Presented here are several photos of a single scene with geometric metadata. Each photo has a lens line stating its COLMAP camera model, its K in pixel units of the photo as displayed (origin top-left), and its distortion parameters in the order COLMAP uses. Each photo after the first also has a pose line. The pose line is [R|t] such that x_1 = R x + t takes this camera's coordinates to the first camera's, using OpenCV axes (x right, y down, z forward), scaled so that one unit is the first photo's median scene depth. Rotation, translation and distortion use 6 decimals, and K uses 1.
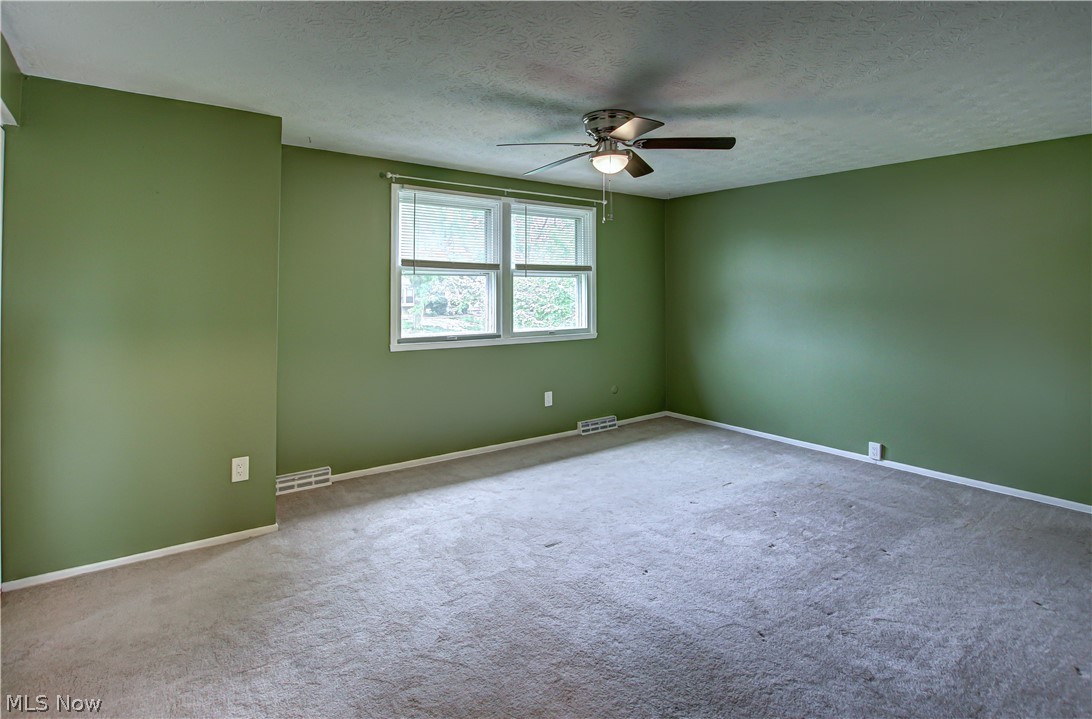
lens RADIAL K [[554.0, 0, 525.4], [0, 554.0, 278.2], [0, 0, 1]] dist [-0.020323, 0.001225]
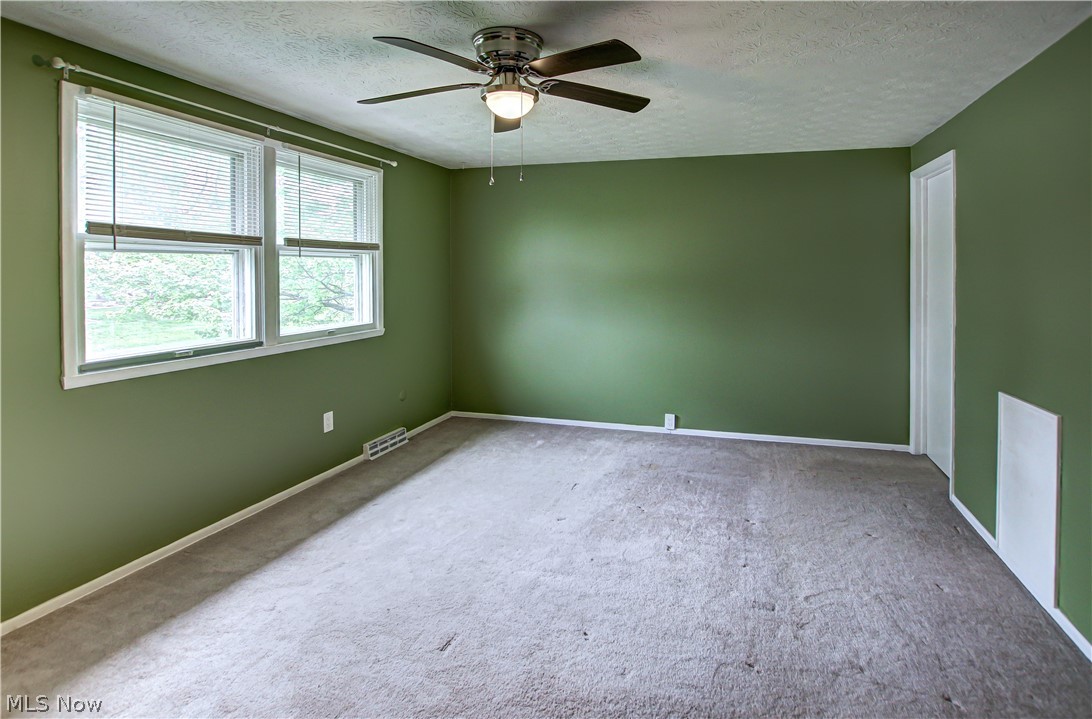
lens RADIAL K [[551.6, 0, 586.6], [0, 551.6, 278.8], [0, 0, 1]] dist [-0.023005, 0.001952]
pose [[0.786013, -0.010748, 0.618117, -0.162255], [-0.009578, 0.999517, 0.029560, 0.002033], [-0.618136, -0.029155, 0.785530, 0.255400]]
